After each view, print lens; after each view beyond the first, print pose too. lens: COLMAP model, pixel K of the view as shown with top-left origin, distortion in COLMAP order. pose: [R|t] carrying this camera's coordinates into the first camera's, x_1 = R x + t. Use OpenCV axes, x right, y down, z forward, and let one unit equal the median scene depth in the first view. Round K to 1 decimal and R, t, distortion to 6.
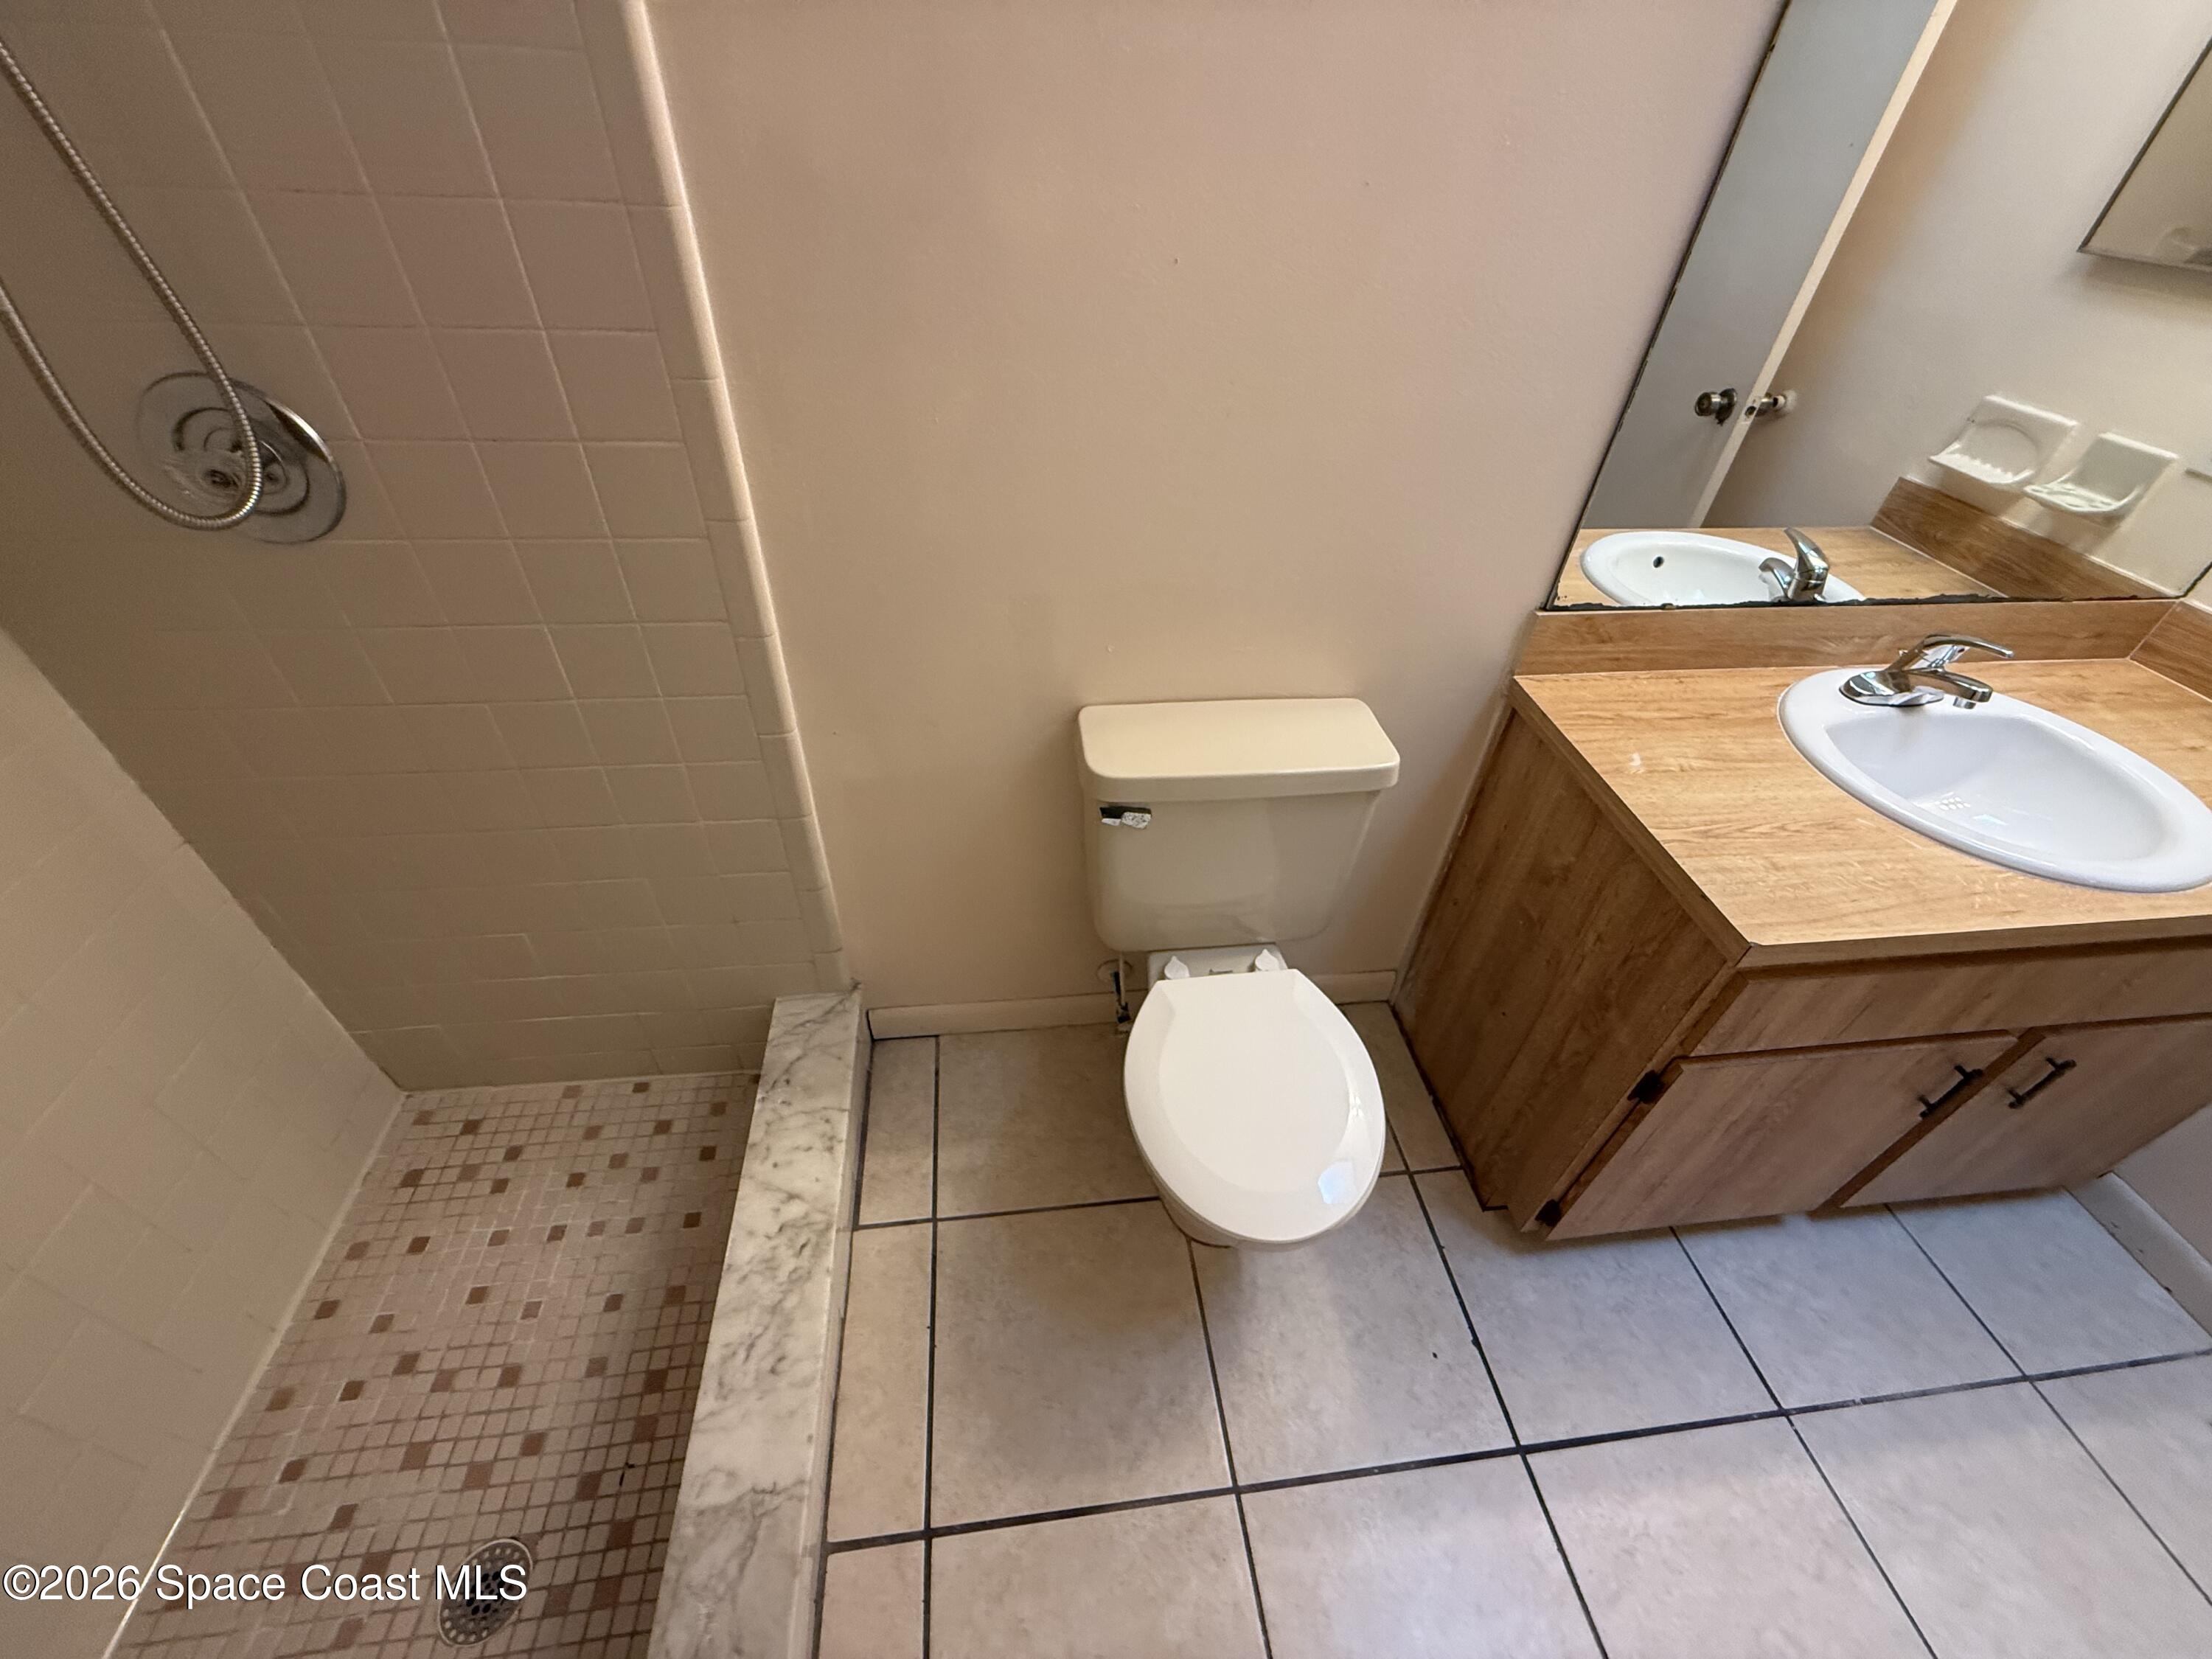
lens RADIAL K [[905.0, 0, 1113.5], [0, 905.0, 833.2], [0, 0, 1]] dist [0.017230, -0.000340]
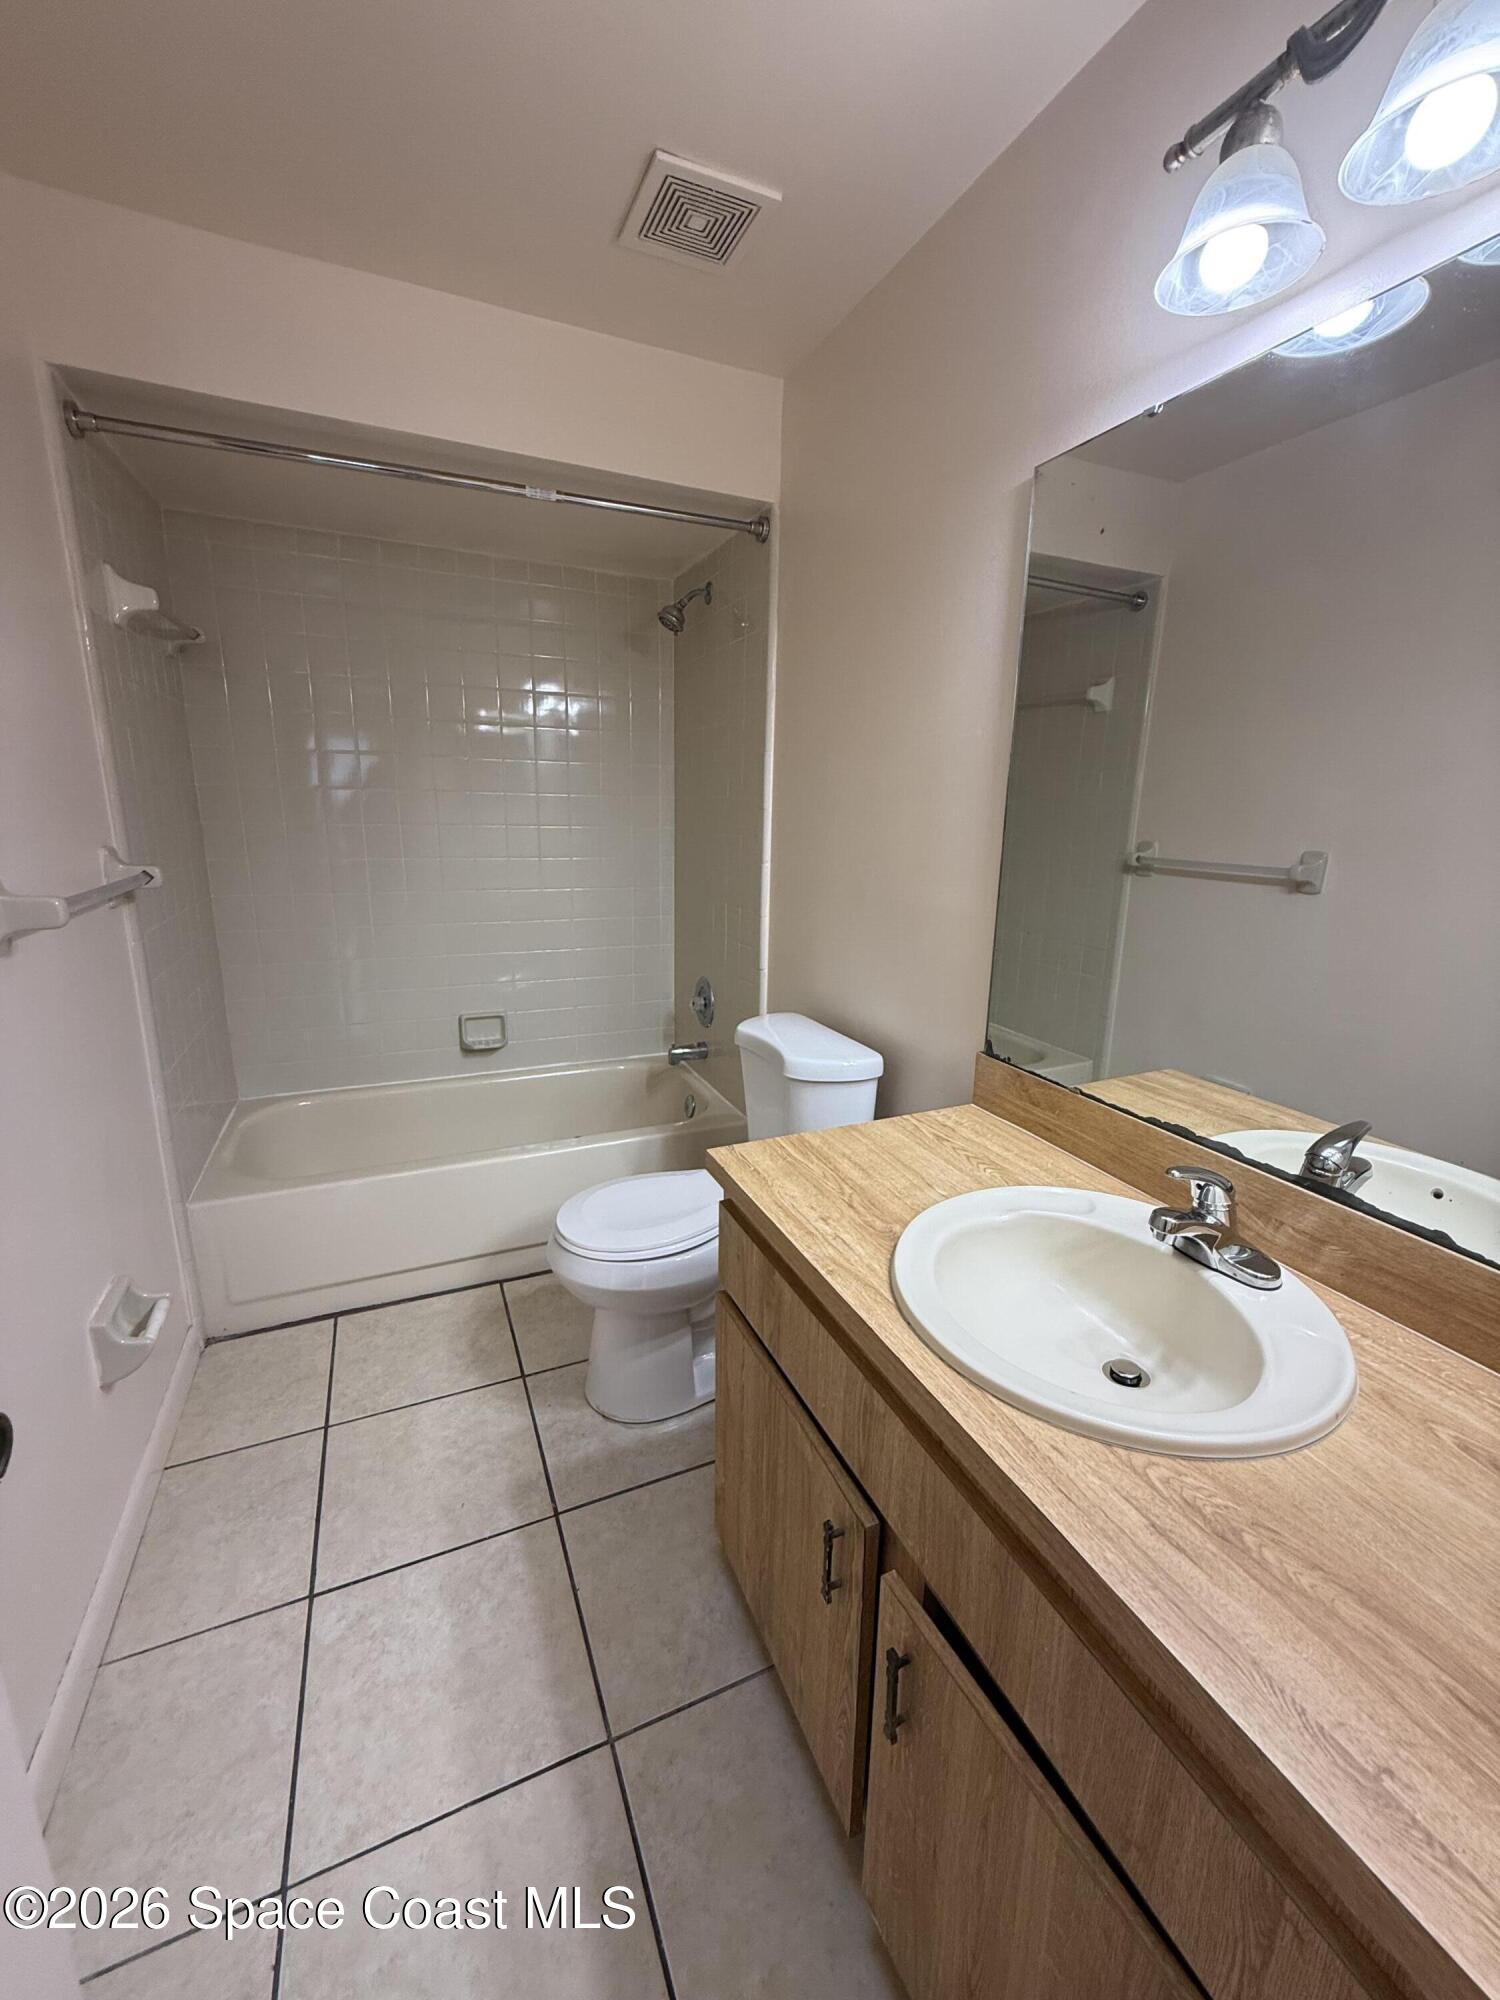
lens RADIAL K [[797.8, 0, 747.3], [0, 797.8, 994.3], [0, 0, 1]] dist [0.002769, -0.000340]
pose [[0.276303, 0.169748, -0.945961, 1.729608], [-0.629773, 0.775487, -0.044791, -0.059087], [0.725977, 0.608116, 0.321172, 0.426288]]
